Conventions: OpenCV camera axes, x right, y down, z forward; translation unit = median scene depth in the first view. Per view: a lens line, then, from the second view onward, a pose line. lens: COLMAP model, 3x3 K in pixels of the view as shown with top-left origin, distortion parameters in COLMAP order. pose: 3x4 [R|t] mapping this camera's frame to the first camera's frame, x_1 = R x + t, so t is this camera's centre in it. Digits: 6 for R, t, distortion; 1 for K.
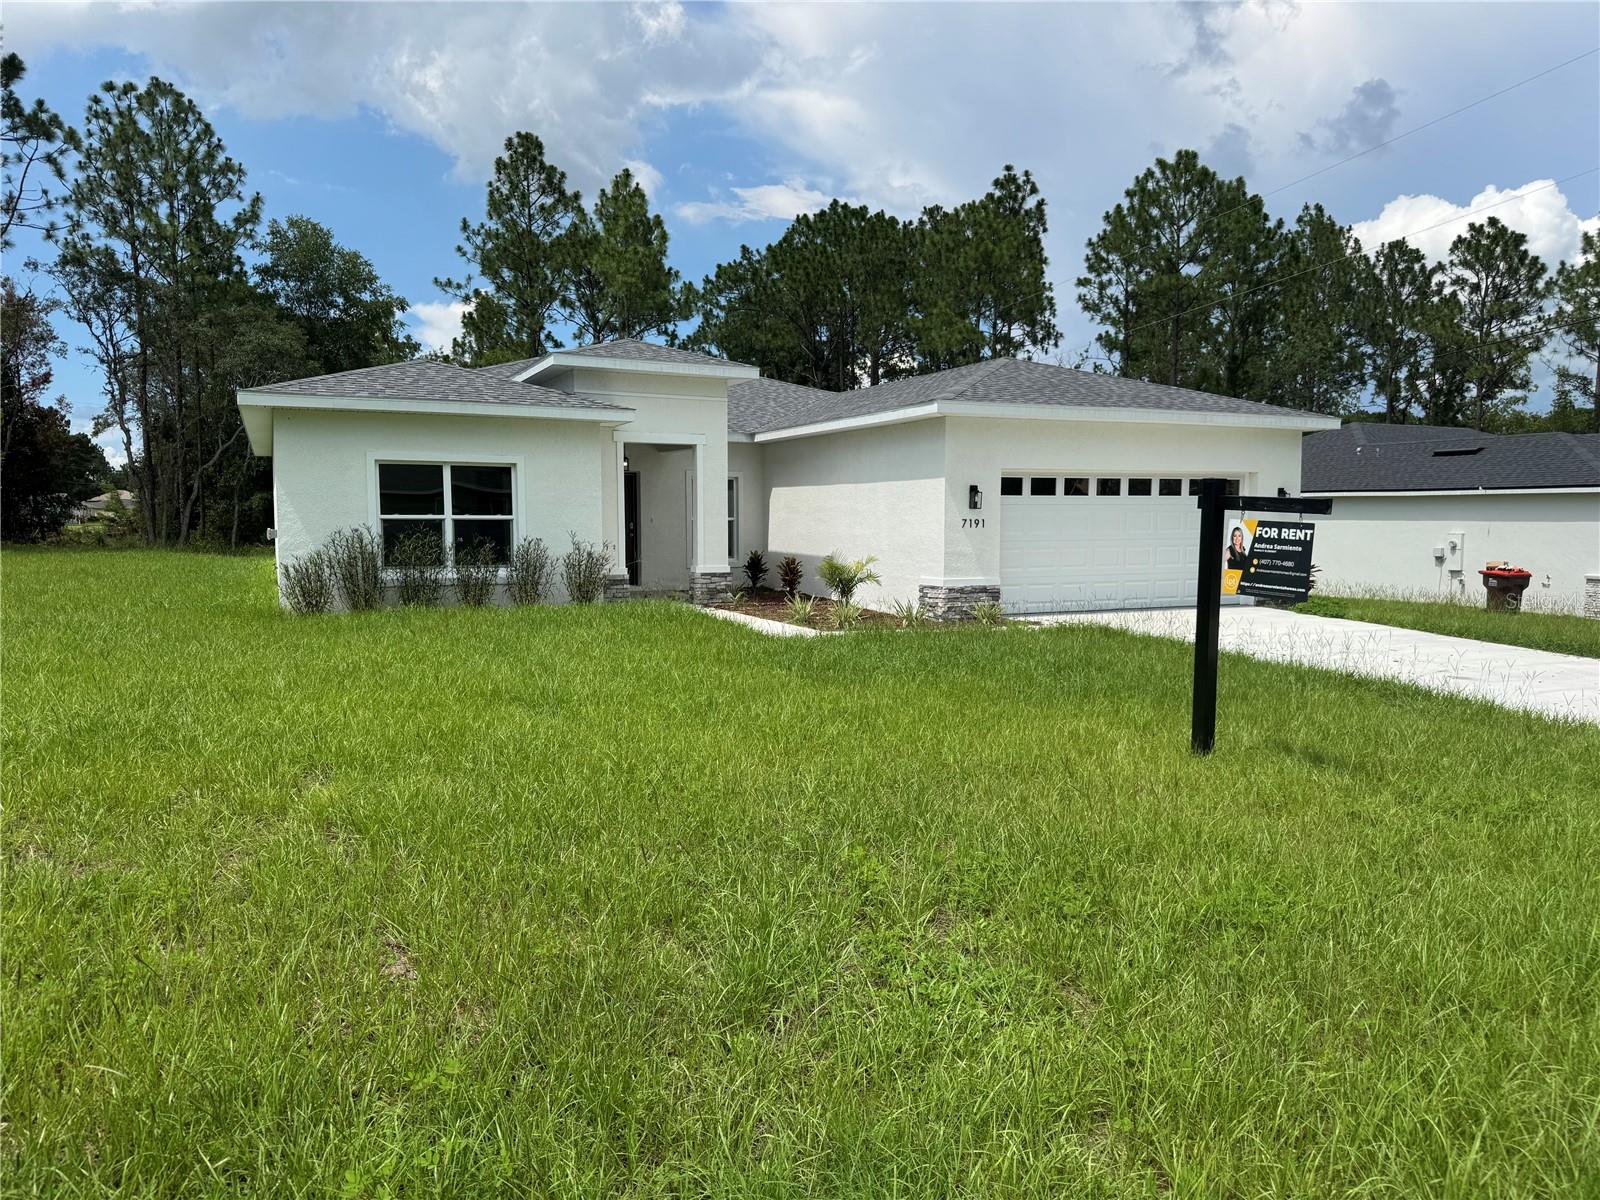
lens RADIAL K [[1116.4, 0, 808.2], [0, 1116.4, 603.2], [0, 0, 1]] dist [0.051805, -0.066746]
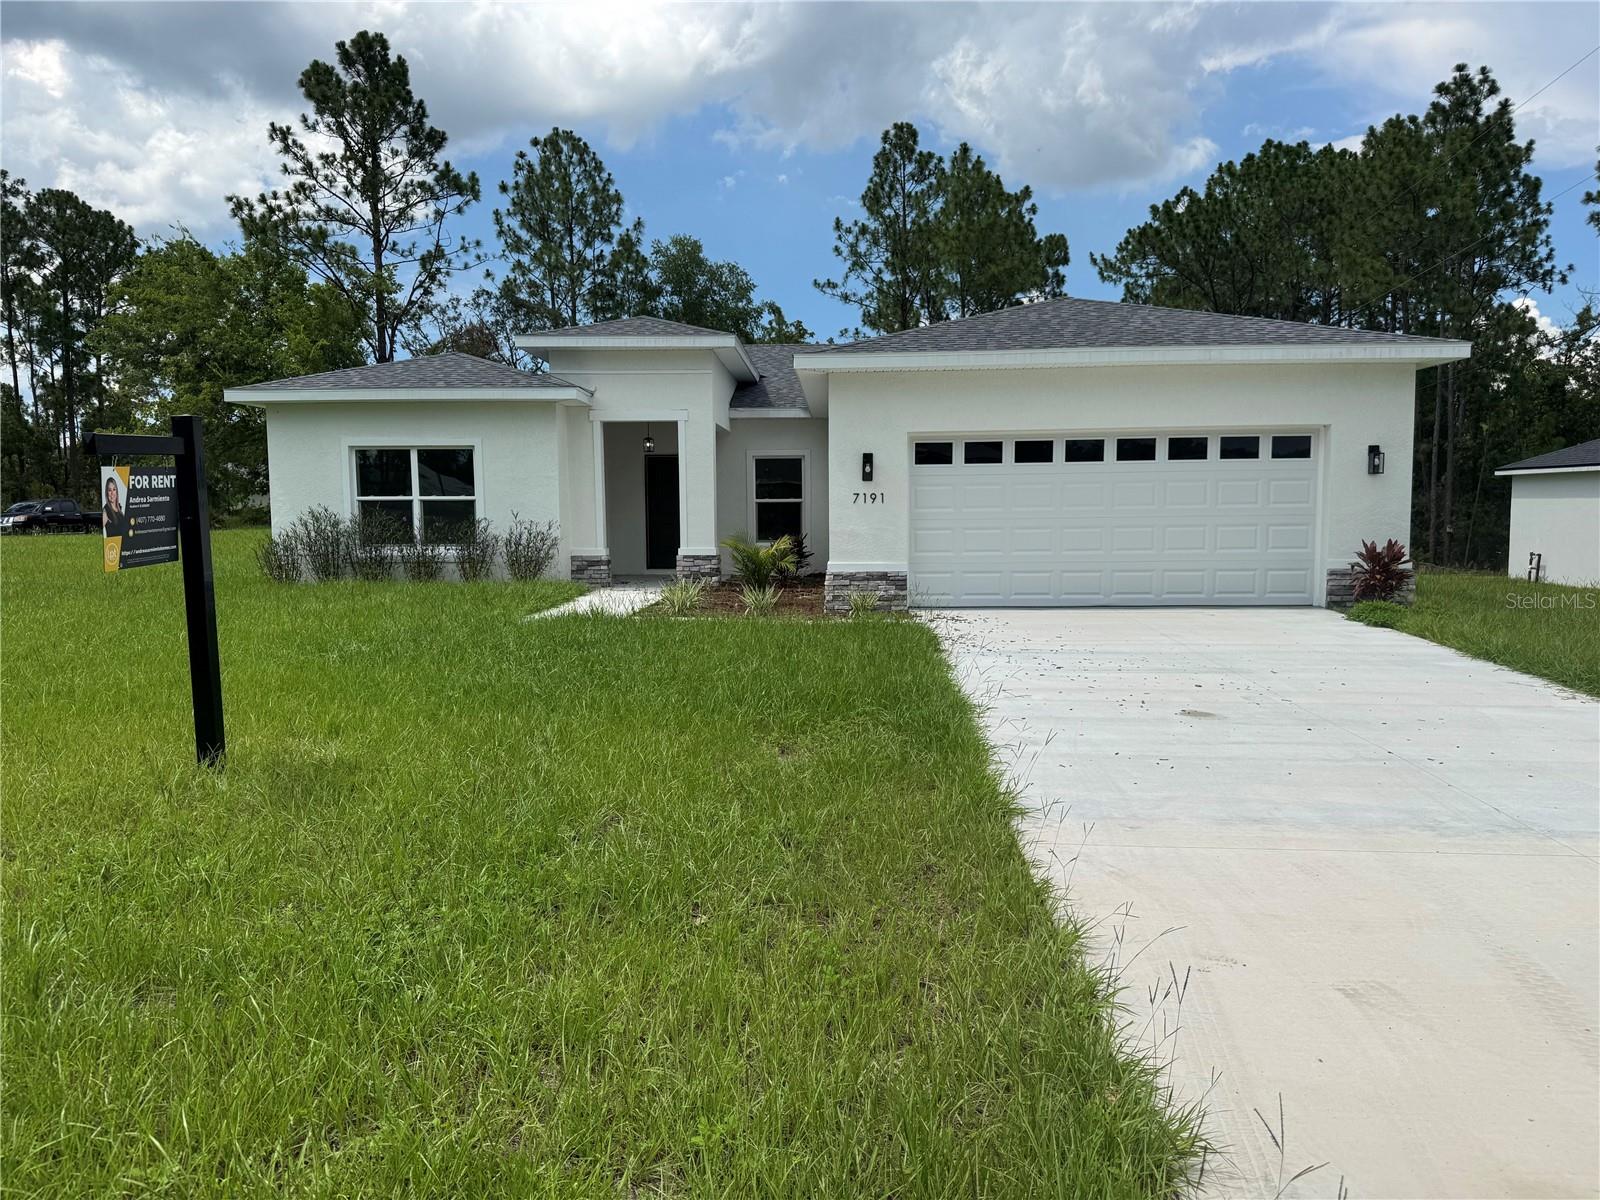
lens RADIAL K [[1116.4, 0, 797.6], [0, 1116.4, 604.0], [0, 0, 1]] dist [0.051805, -0.066746]
pose [[0.887771, 0.030948, -0.459244, 0.444378], [-0.027346, 0.999521, 0.014495, -0.001713], [0.459472, -0.000310, 0.888192, 0.202031]]
